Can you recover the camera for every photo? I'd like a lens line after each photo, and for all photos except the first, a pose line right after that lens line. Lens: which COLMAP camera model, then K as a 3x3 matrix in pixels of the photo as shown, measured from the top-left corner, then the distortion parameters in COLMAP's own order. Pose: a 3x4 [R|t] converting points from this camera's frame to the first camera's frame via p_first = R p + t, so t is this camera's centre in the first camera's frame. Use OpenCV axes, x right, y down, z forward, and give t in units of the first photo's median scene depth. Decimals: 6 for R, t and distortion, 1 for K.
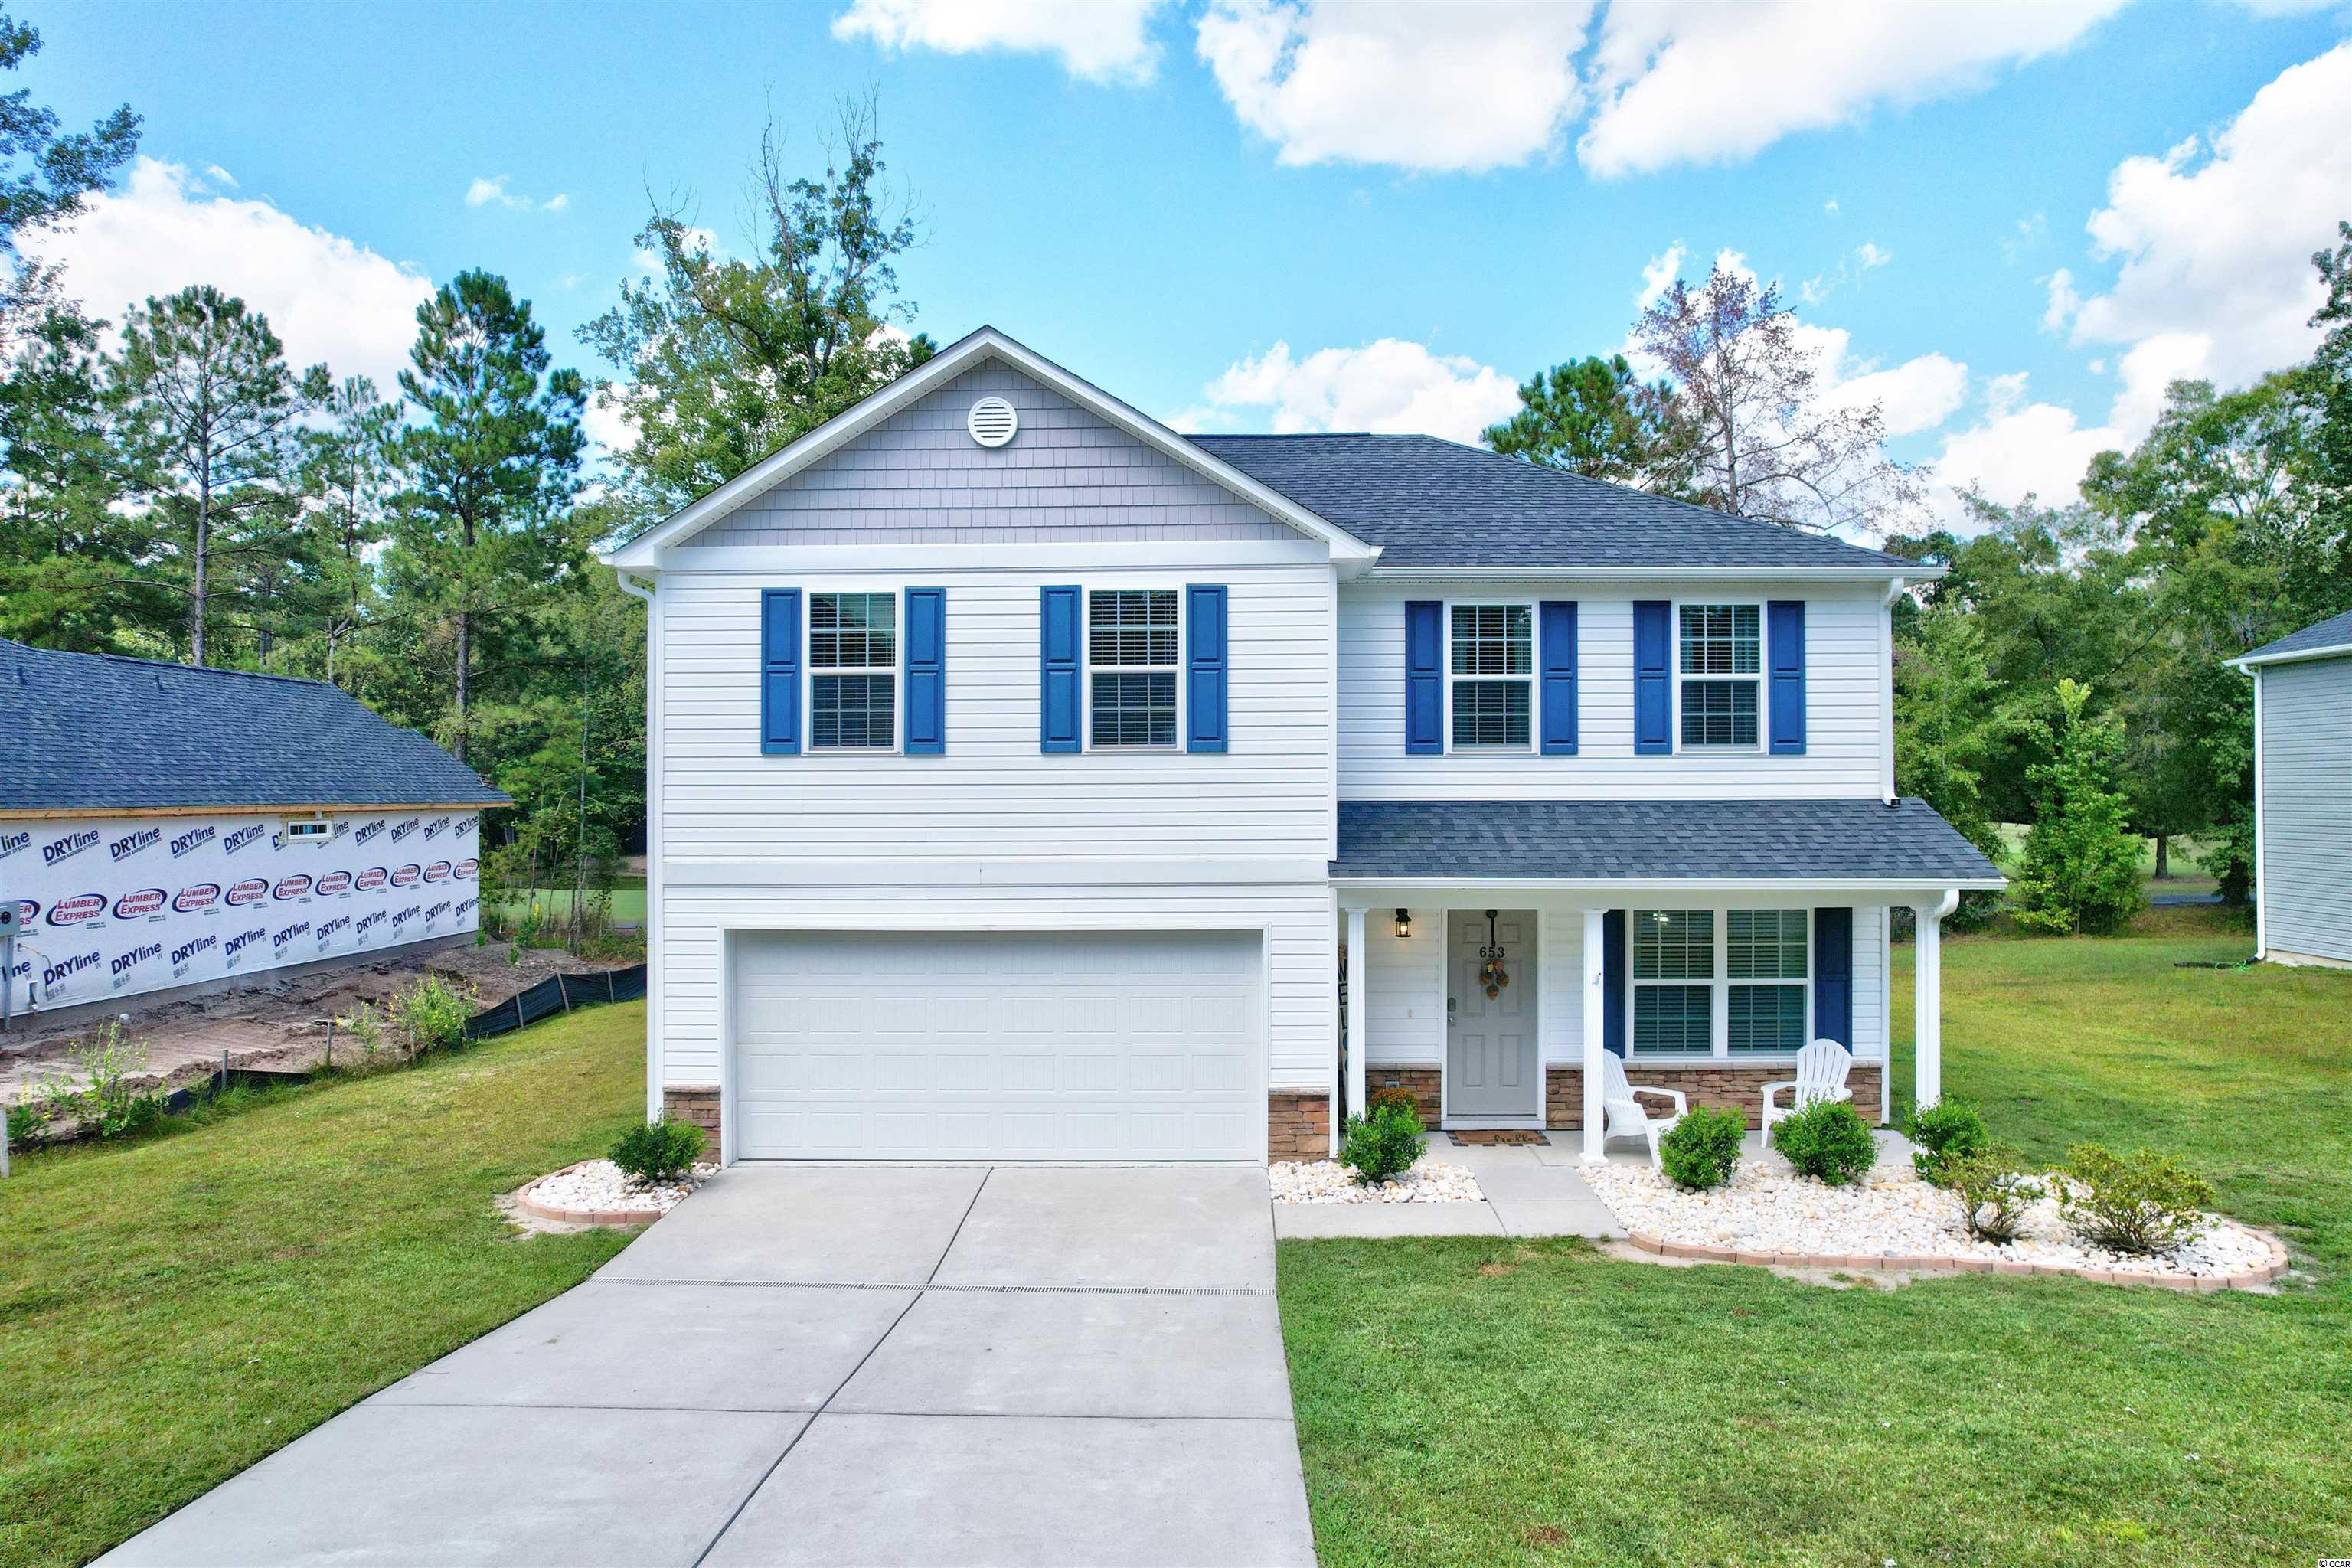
lens RADIAL K [[1520.3, 0, 1190.1], [0, 1520.3, 788.1], [0, 0, 1]] dist [-0.083273, 0.083305]
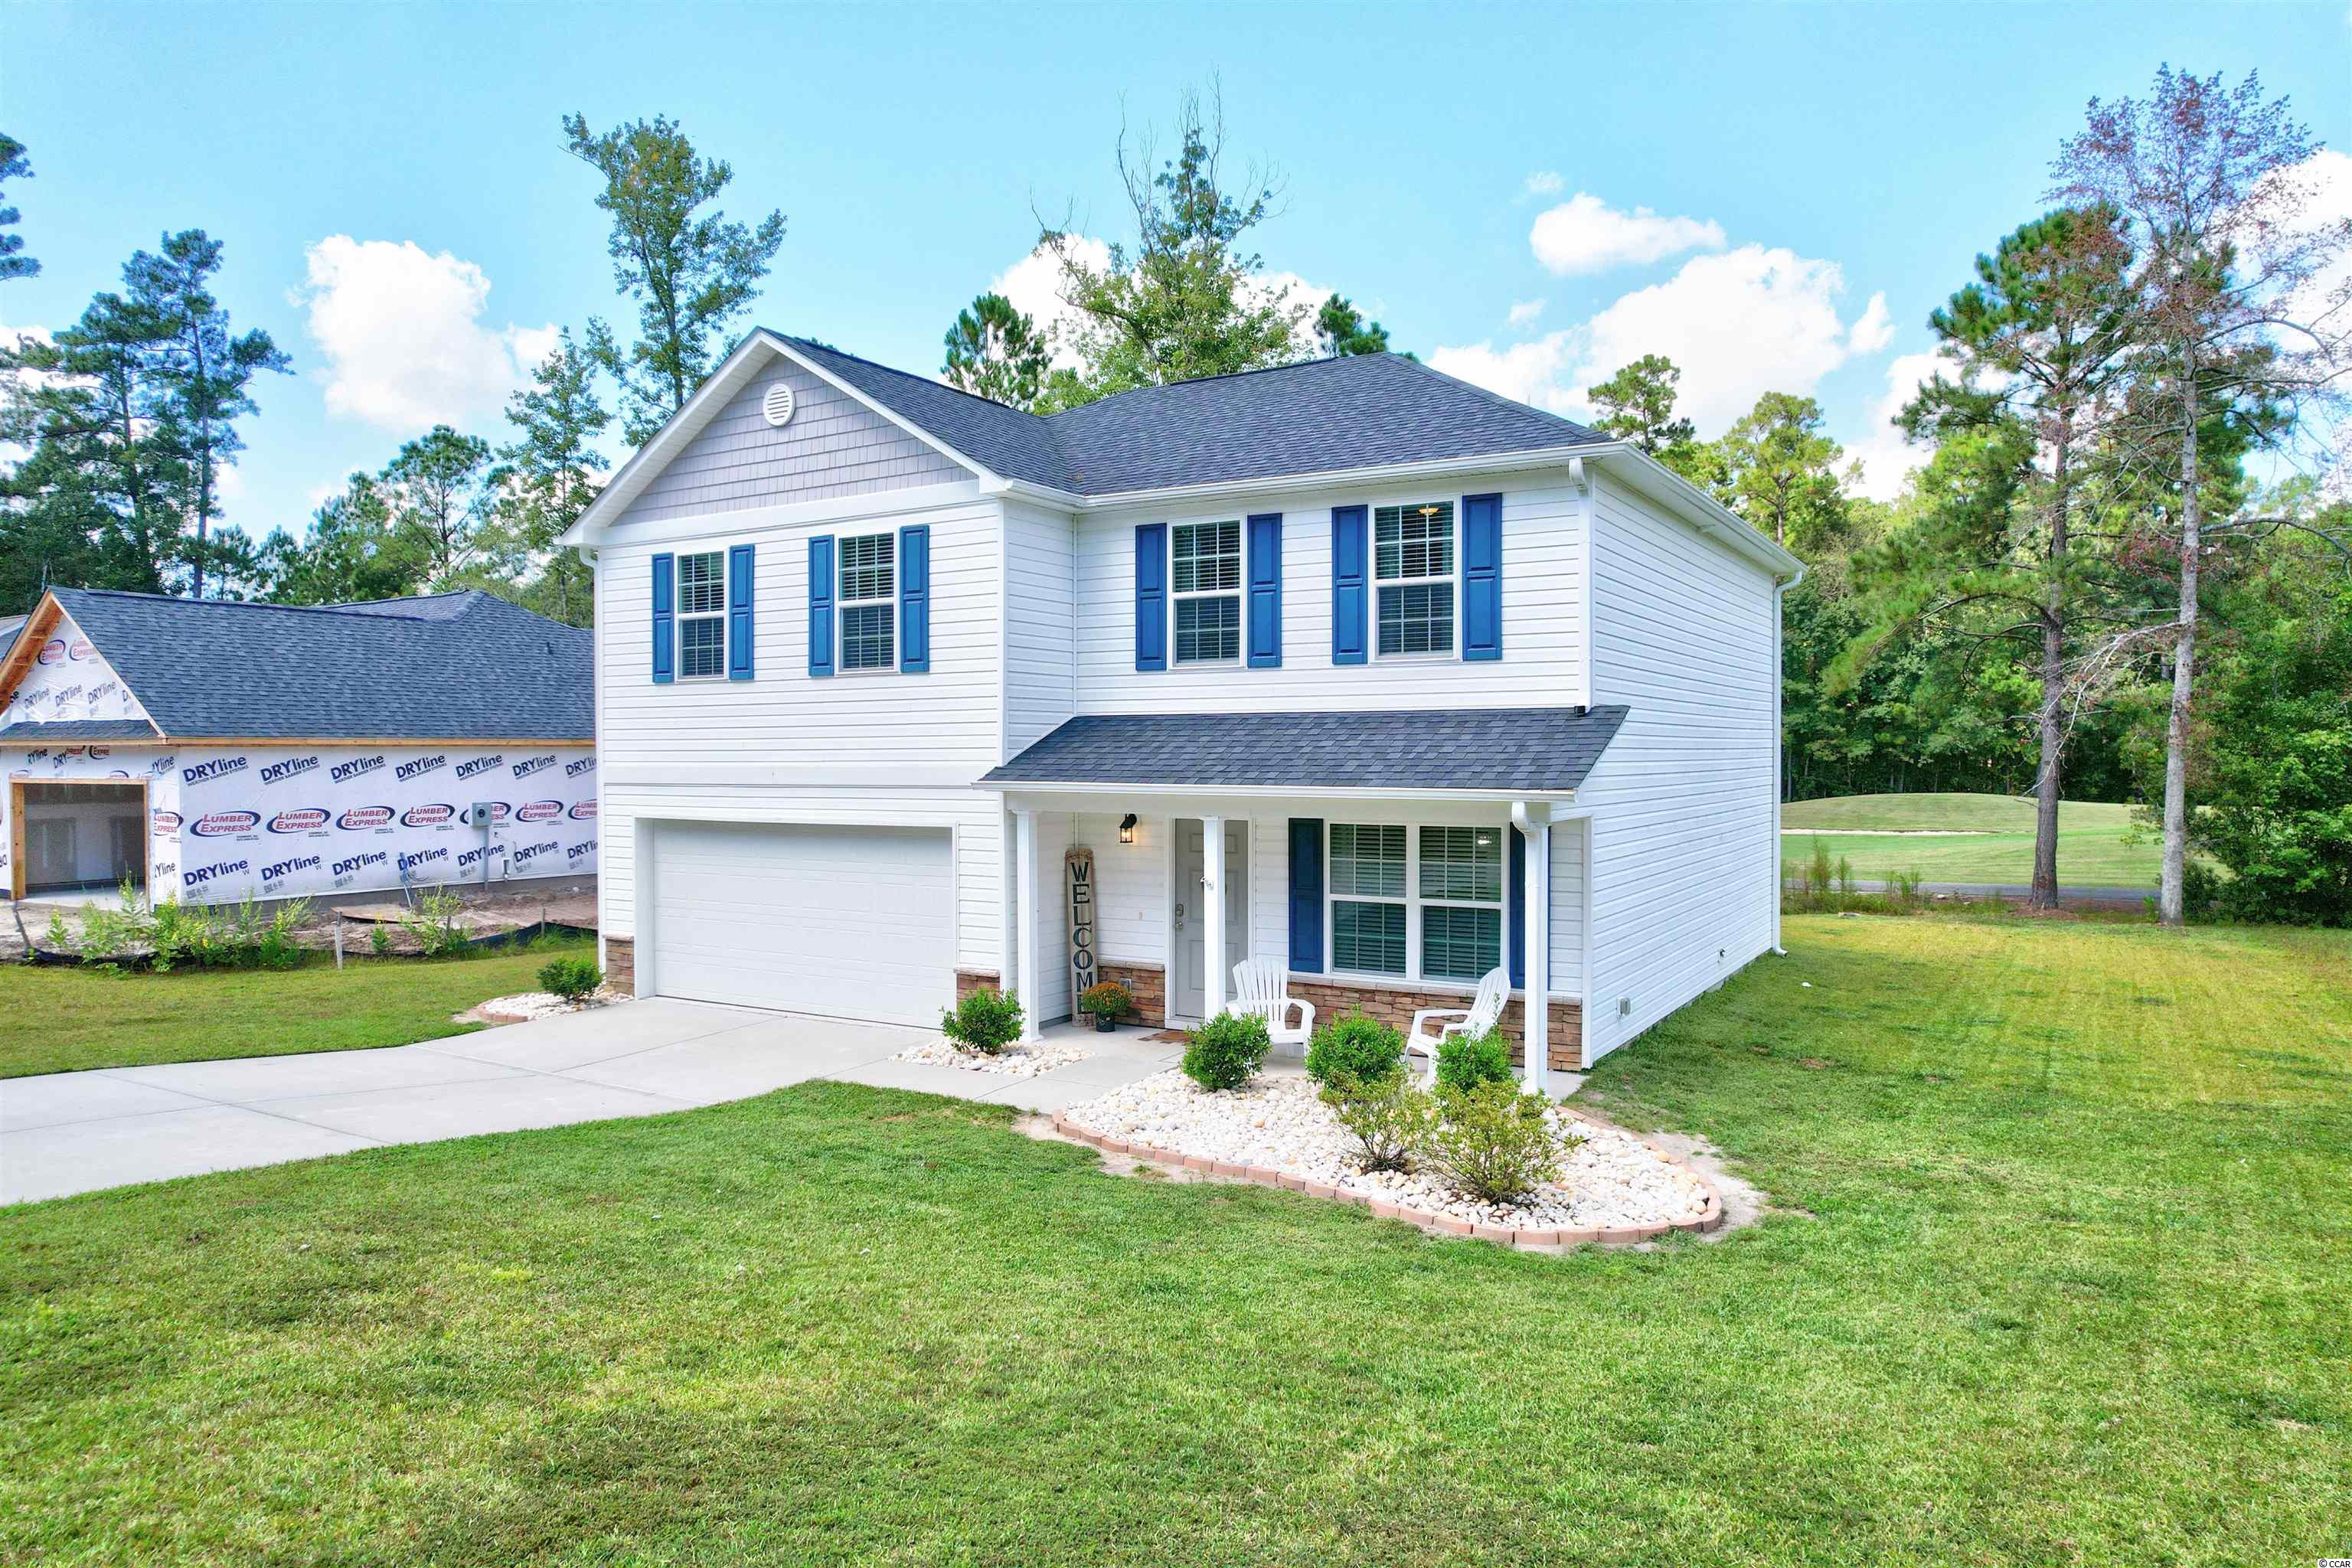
lens RADIAL K [[1520.3, 0, 1190.1], [0, 1520.3, 788.1], [0, 0, 1]] dist [-0.083273, 0.083305]
pose [[0.868247, 0.012747, -0.495968, 0.704996], [0.000962, 0.999625, 0.027377, 0.030605], [0.496131, -0.024247, 0.867909, 0.098016]]
